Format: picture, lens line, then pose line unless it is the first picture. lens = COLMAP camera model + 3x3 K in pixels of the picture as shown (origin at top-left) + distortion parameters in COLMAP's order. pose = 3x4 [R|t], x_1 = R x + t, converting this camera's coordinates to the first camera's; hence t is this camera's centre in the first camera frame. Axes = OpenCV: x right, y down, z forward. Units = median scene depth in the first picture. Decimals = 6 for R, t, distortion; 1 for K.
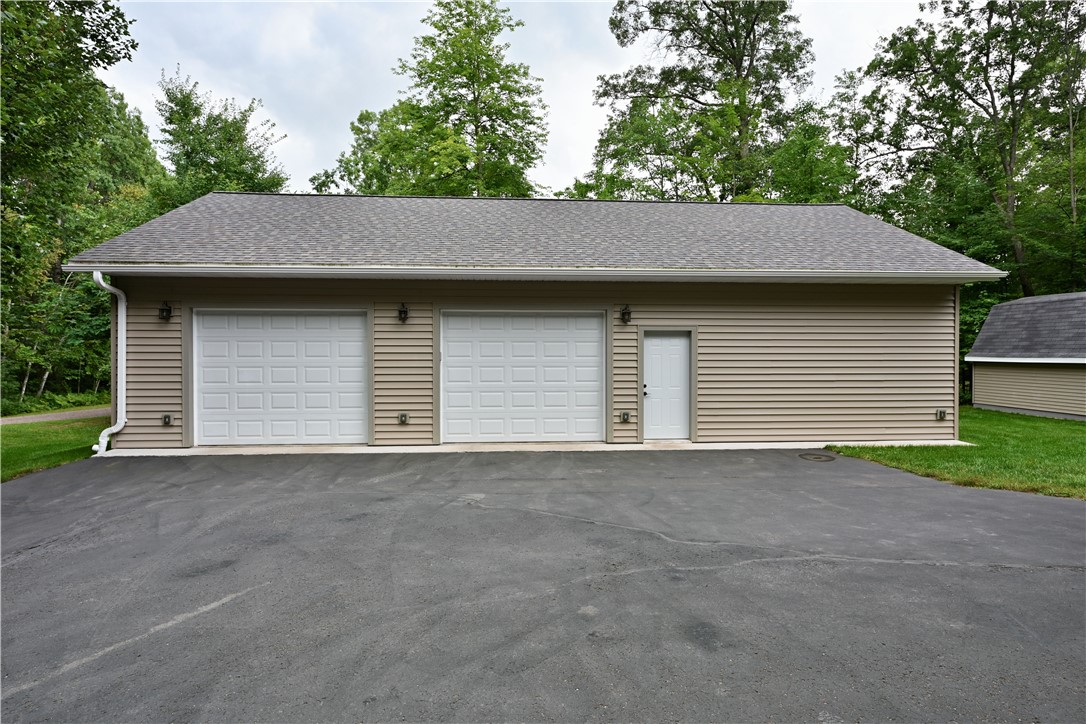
lens RADIAL K [[607.5, 0, 543.0], [0, 607.5, 362.0], [0, 0, 1]] dist [-0.000266, 0.000126]
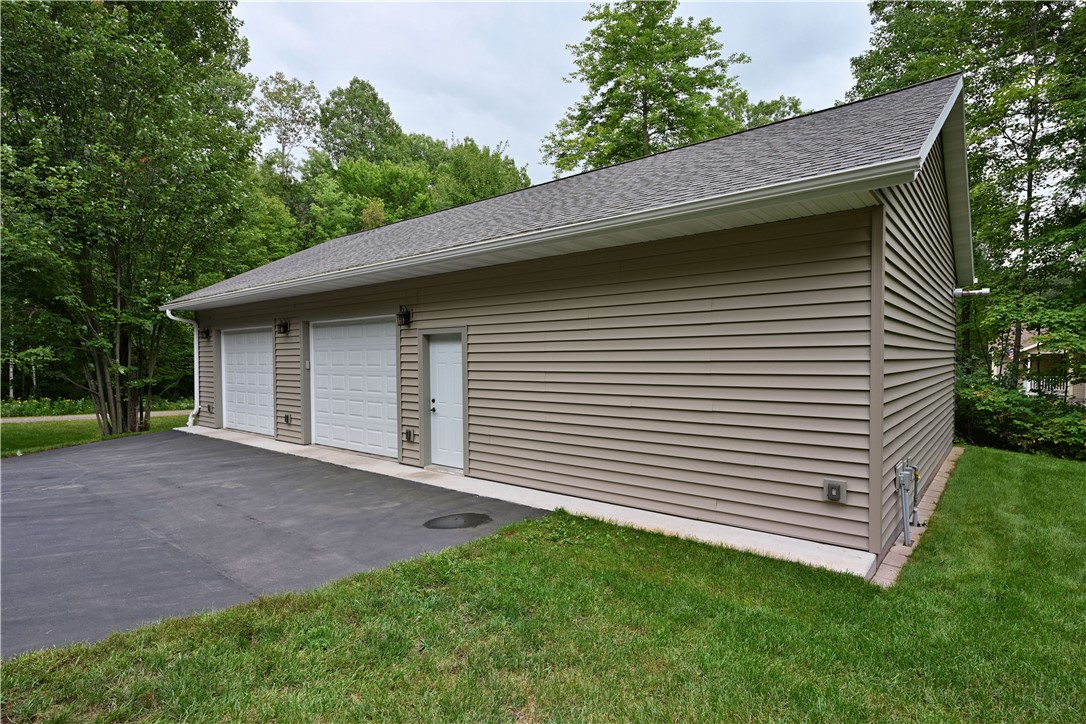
lens RADIAL K [[566.0, 0, 543.0], [0, 566.0, 362.0], [0, 0, 1]] dist [0.004527, 0.000918]
pose [[0.720848, 0.000077, -0.693093, 0.830446], [0.004277, 0.999980, 0.004559, -0.016921], [0.693080, -0.006251, 0.720834, 0.547034]]
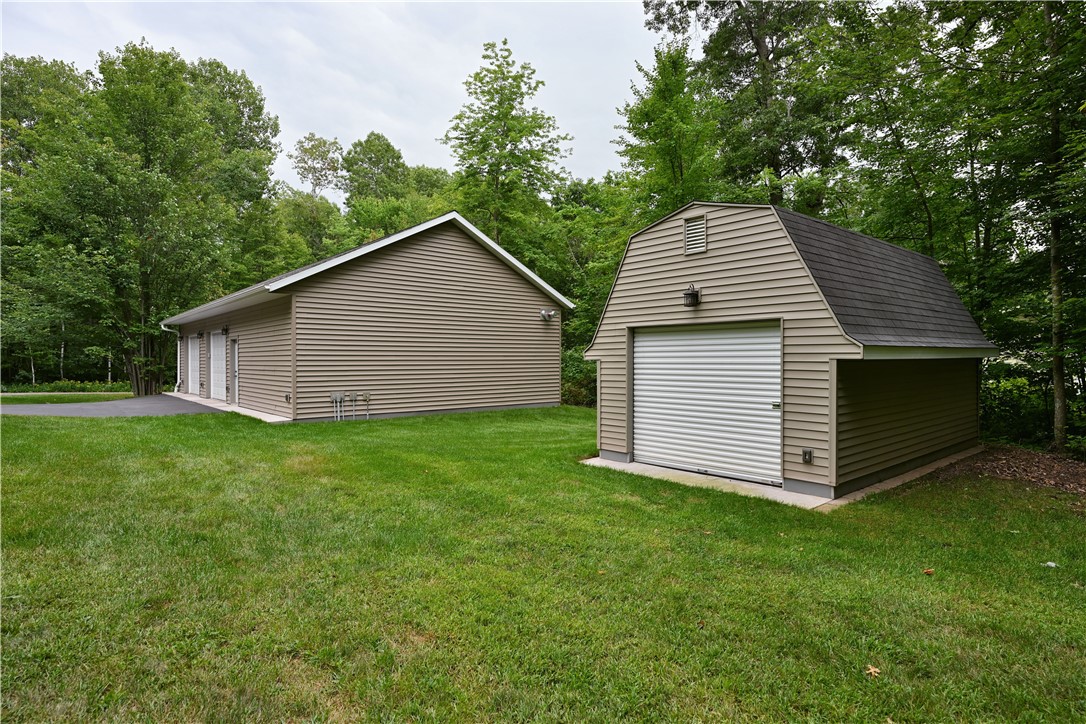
lens RADIAL K [[558.0, 0, 543.0], [0, 558.0, 362.0], [0, 0, 1]] dist [-0.003355, -0.000474]
pose [[0.611748, 0.000979, -0.791052, 1.943019], [0.000543, 0.999998, 0.001658, 0.009488], [0.791053, -0.001443, 0.611746, 0.725430]]
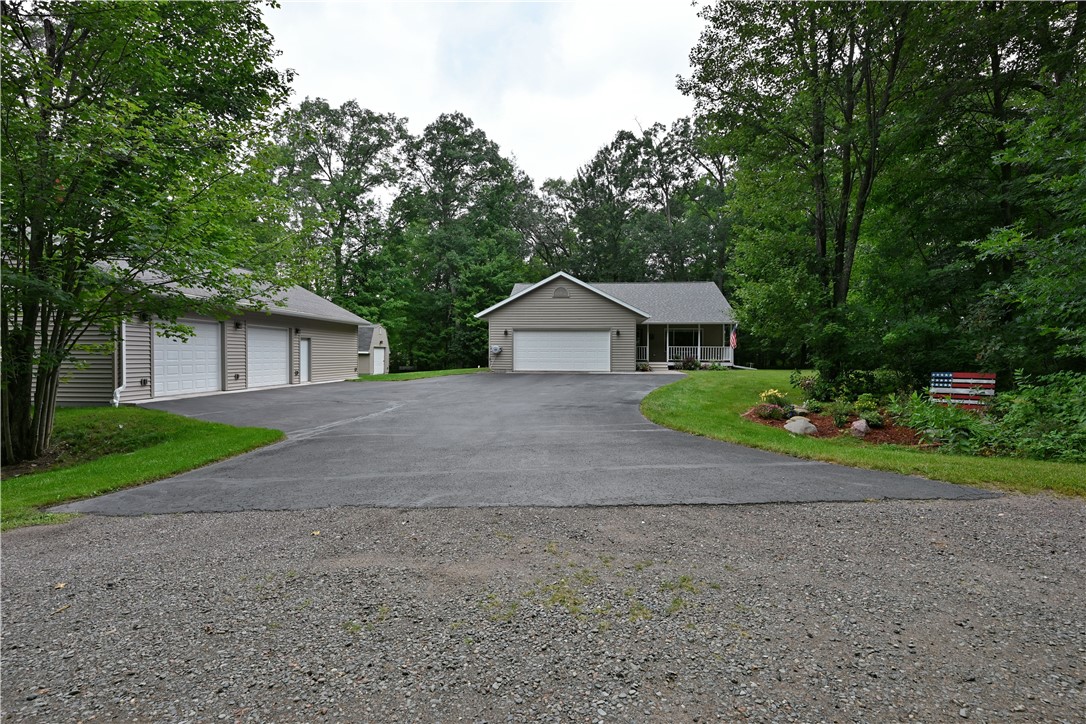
lens RADIAL K [[512.0, 0, 543.0], [0, 512.0, 362.0], [0, 0, 1]] dist [0.000052, 0.000004]
pose [[0.062676, -0.009177, 0.997992, -1.893596], [-0.023890, 0.999657, 0.010692, 0.001730], [-0.997748, -0.024513, 0.062435, -0.138891]]
